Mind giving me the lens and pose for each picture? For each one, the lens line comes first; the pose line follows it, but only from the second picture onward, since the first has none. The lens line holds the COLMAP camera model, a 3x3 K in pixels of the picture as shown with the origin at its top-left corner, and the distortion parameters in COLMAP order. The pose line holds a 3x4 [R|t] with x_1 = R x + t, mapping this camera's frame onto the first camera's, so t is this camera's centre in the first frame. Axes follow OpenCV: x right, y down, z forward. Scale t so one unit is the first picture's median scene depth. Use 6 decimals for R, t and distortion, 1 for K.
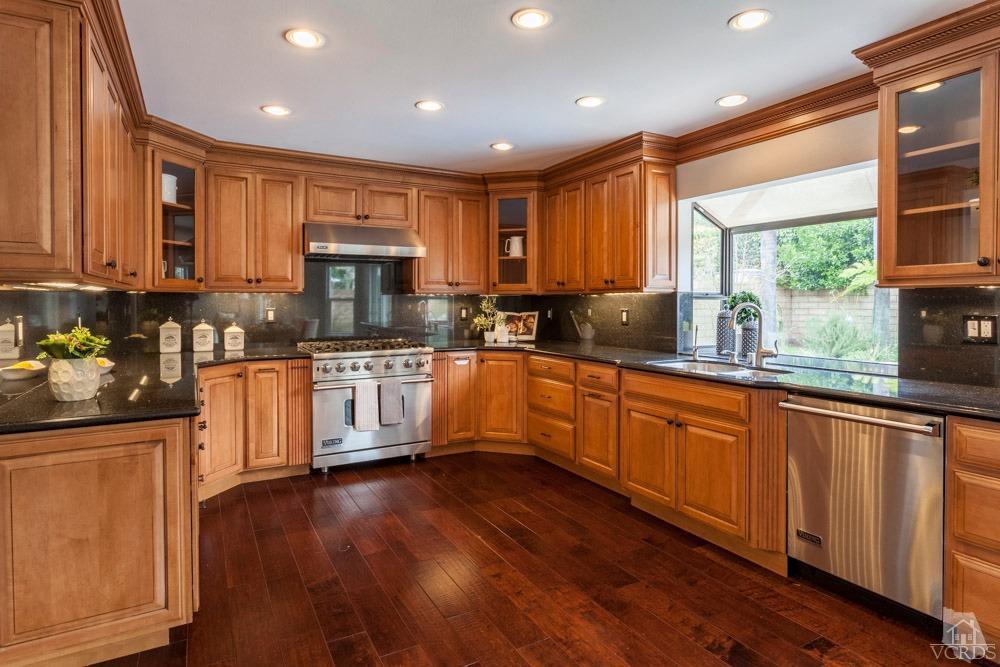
lens RADIAL K [[541.5, 0, 494.3], [0, 541.5, 304.6], [0, 0, 1]] dist [-0.002169, 0.004633]
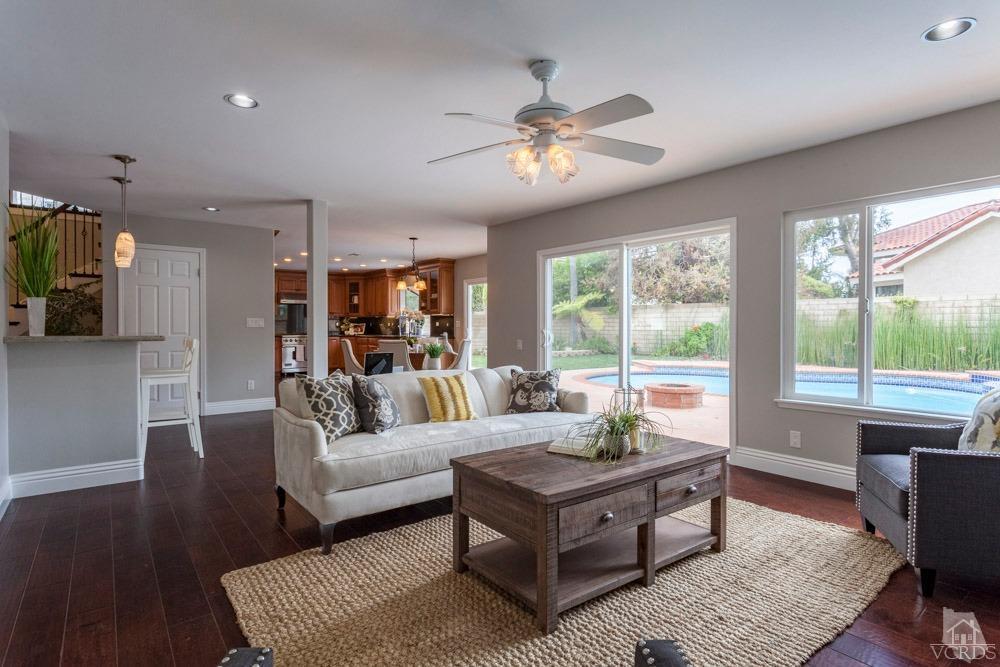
lens RADIAL K [[517.3, 0, 488.3], [0, 517.3, 331.0], [0, 0, 1]] dist [-0.012819, 0.005666]
pose [[0.989818, -0.001099, 0.142335, 0.405928], [0.000379, 0.999987, 0.005086, 0.048226], [-0.142339, -0.004981, 0.989805, -2.054398]]
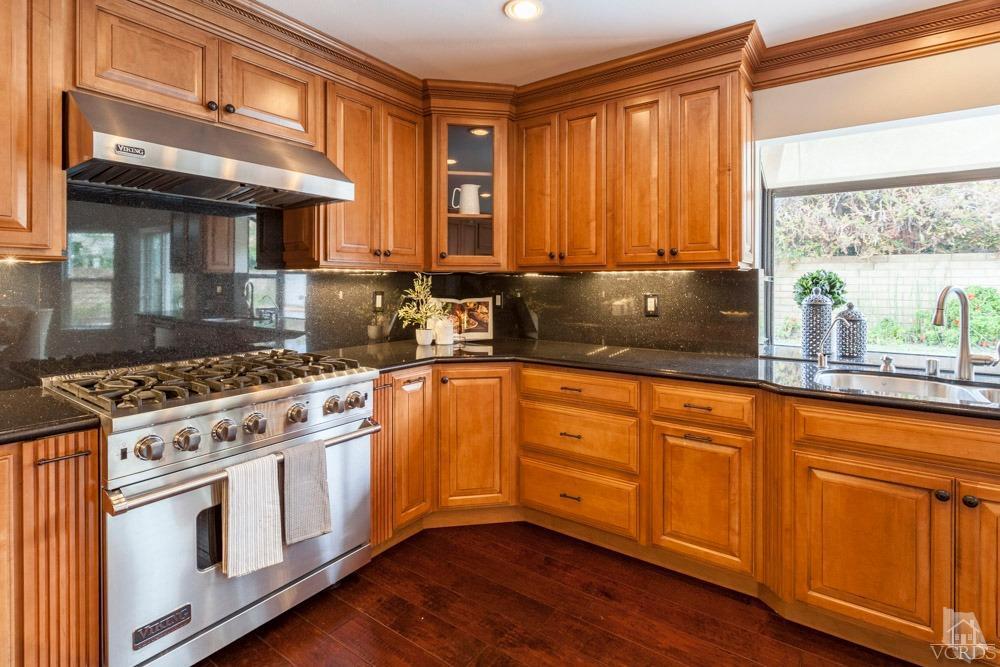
lens RADIAL K [[493.6, 0, 510.8], [0, 493.6, 284.8], [0, 0, 1]] dist [0.000336, 0.001631]
pose [[0.898445, -0.000212, 0.439086, -0.224086], [0.001247, 0.999997, -0.002069, -0.002145], [-0.439085, 0.002407, 0.898443, 0.538924]]
